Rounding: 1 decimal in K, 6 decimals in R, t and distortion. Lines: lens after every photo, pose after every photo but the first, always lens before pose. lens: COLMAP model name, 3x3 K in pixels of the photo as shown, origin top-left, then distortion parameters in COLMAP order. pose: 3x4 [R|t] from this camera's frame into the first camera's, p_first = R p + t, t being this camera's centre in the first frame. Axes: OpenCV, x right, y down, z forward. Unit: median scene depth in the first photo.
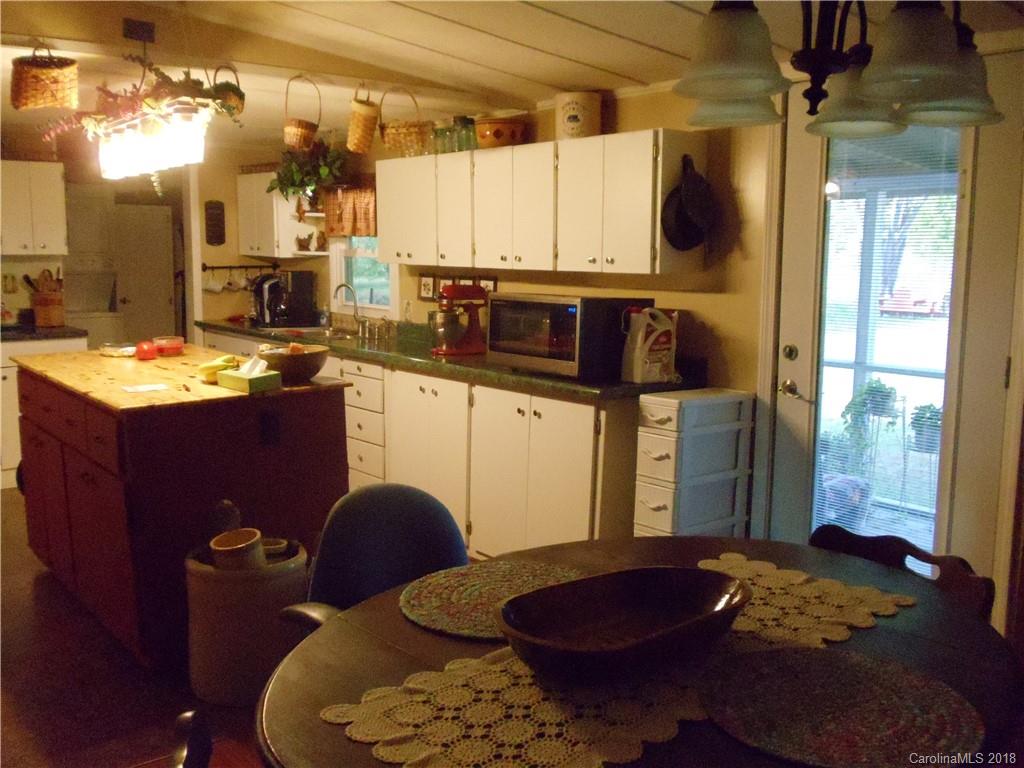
lens RADIAL K [[956.5, 0, 555.3], [0, 956.5, 438.3], [0, 0, 1]] dist [-0.054457, -0.037025]
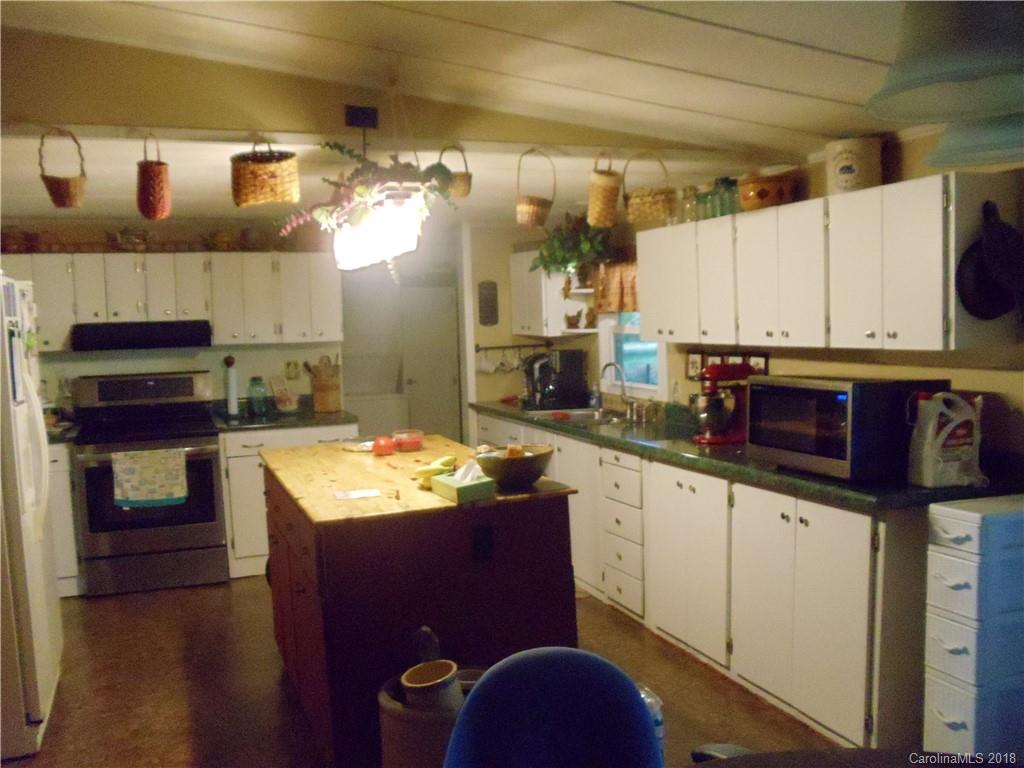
lens RADIAL K [[973.4, 0, 561.2], [0, 973.4, 410.3], [0, 0, 1]] dist [-0.037912, 0.014671]
pose [[0.949293, -0.016610, -0.313954, 0.044974], [-0.012882, 0.995710, -0.091631, -0.039210], [0.314130, 0.091030, 0.945006, 0.120498]]
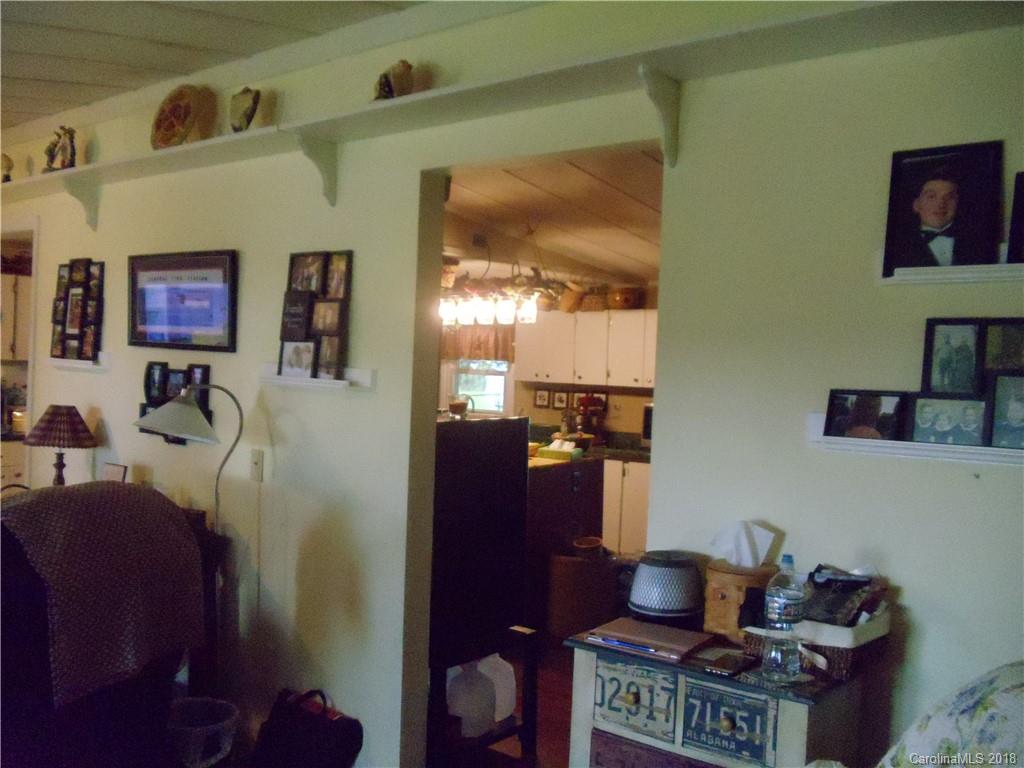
lens RADIAL K [[993.7, 0, 512.0], [0, 993.7, 384.0], [0, 0, 1]] dist [-0.122757, 0.208943]
pose [[0.988369, 0.015421, 0.151289, -0.525832], [0.010530, 0.985518, -0.169243, 0.089085], [-0.151708, 0.168868, 0.973893, -0.549099]]
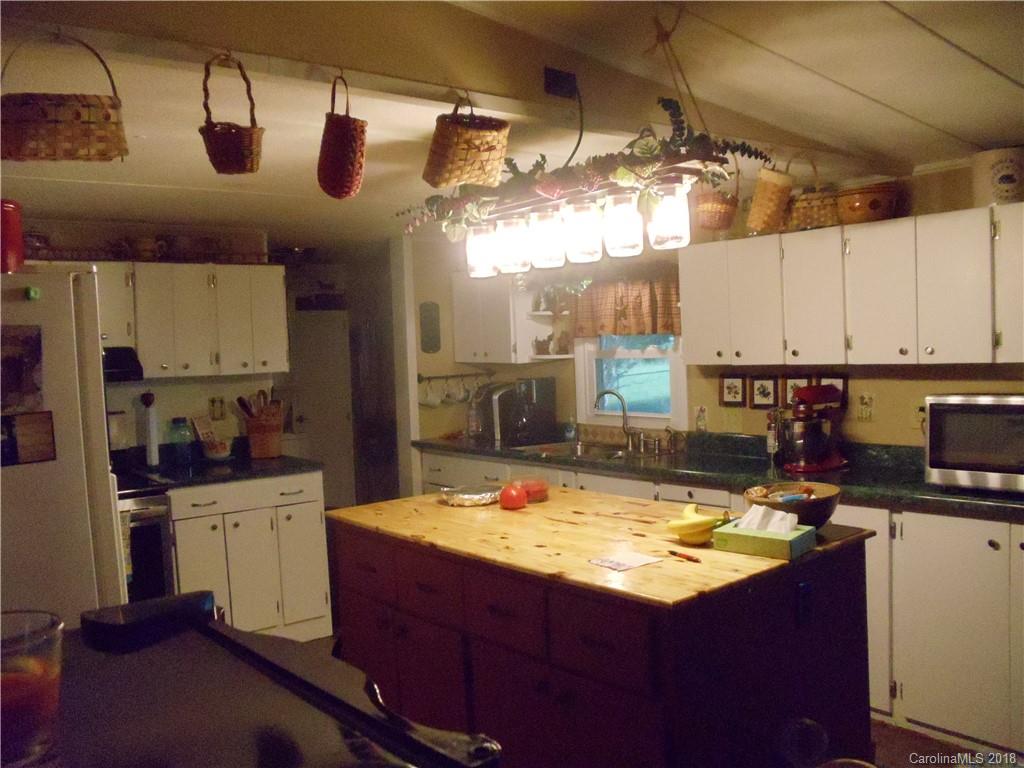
lens RADIAL K [[973.4, 0, 561.2], [0, 973.4, 410.3], [0, 0, 1]] dist [-0.037912, 0.014671]
pose [[0.998345, -0.055999, -0.013090, -0.362936], [0.054051, 0.991425, -0.118971, -0.061430], [0.019640, 0.118067, 0.992811, 0.192348]]
